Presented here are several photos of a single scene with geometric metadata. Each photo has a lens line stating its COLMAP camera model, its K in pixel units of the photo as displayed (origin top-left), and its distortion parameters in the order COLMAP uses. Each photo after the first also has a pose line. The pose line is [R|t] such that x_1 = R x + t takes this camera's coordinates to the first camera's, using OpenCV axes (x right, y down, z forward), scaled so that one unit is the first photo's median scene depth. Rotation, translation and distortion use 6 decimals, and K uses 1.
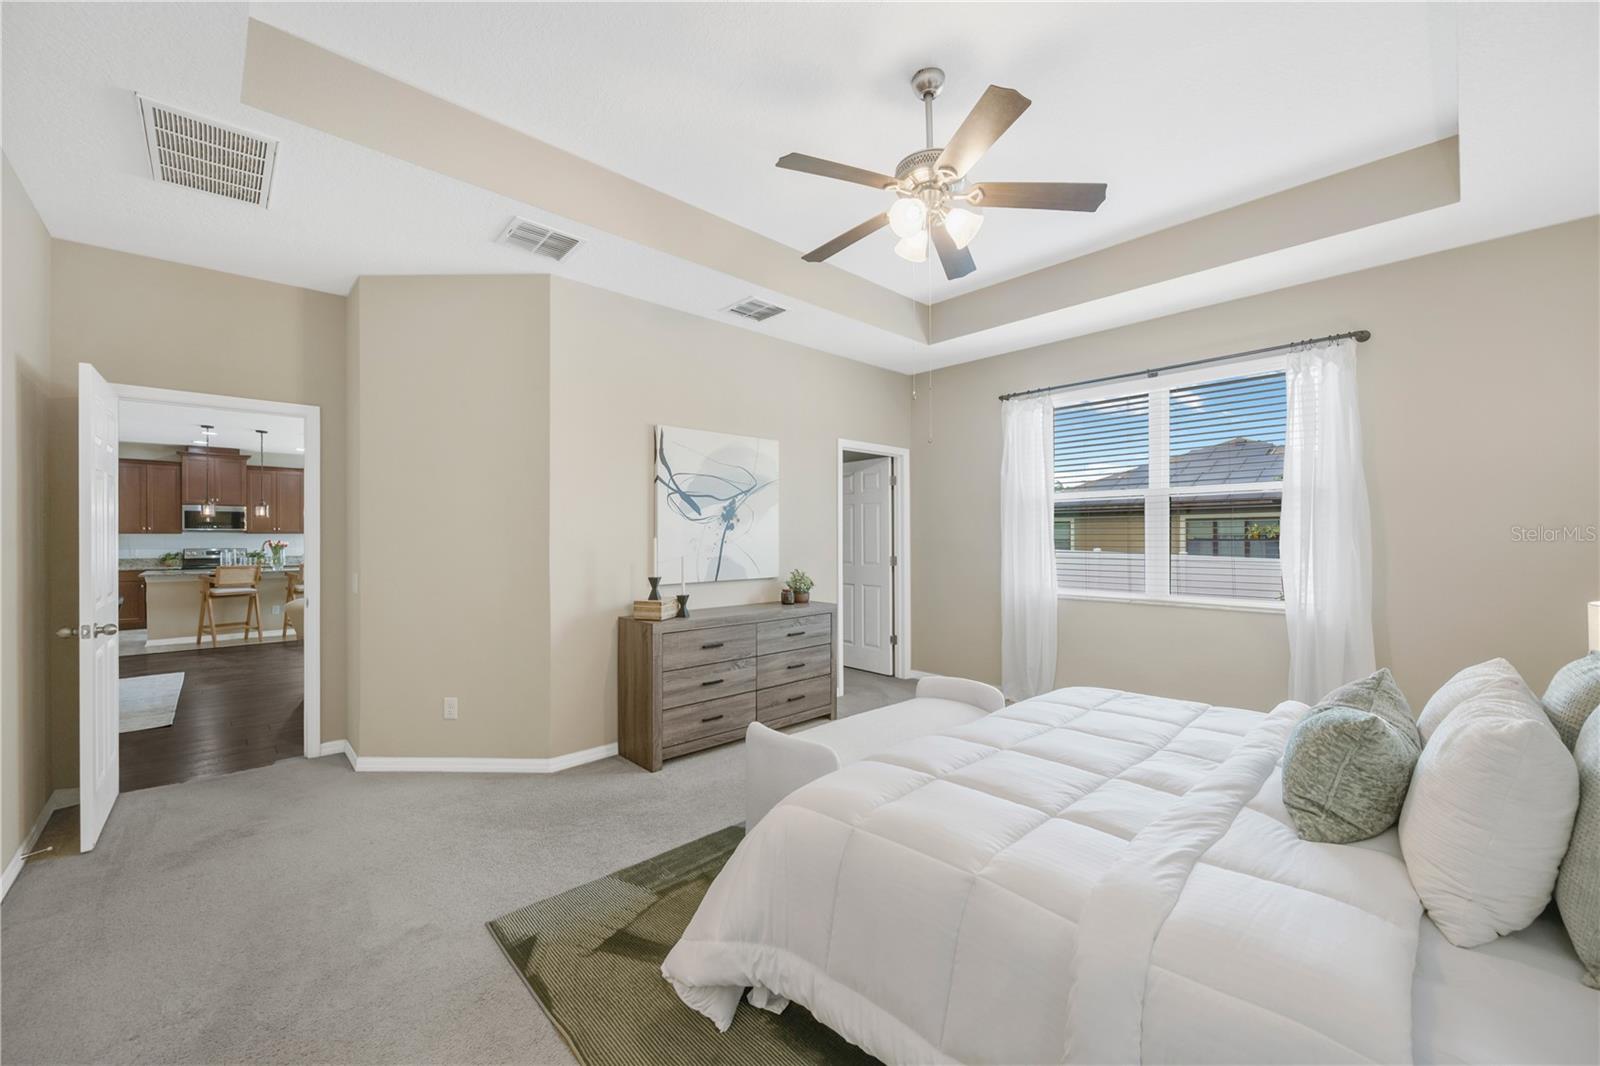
lens RADIAL K [[629.7, 0, 802.2], [0, 629.7, 528.8], [0, 0, 1]] dist [0.002011, 0.000184]
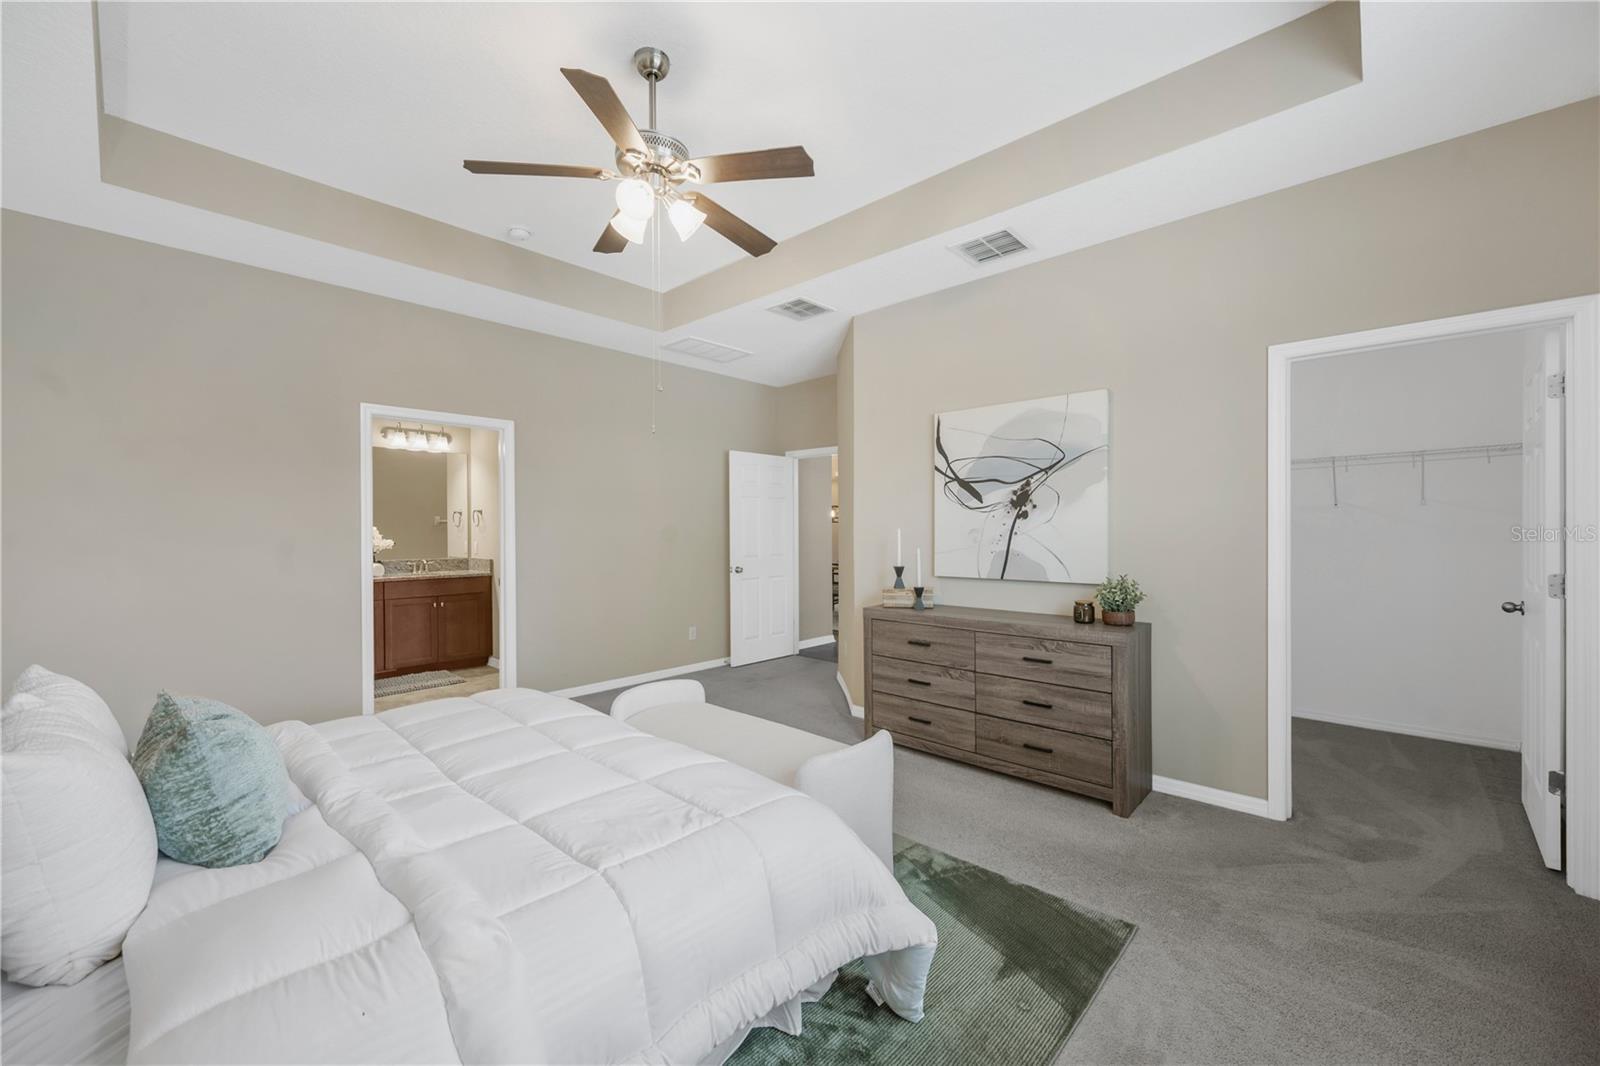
lens RADIAL K [[629.7, 0, 802.2], [0, 629.7, 528.8], [0, 0, 1]] dist [0.002011, 0.000184]
pose [[0.073212, 0.001940, -0.997315, 0.710208], [0.014202, 0.999895, 0.002987, 0.008561], [0.997215, -0.014383, 0.073177, 0.689175]]
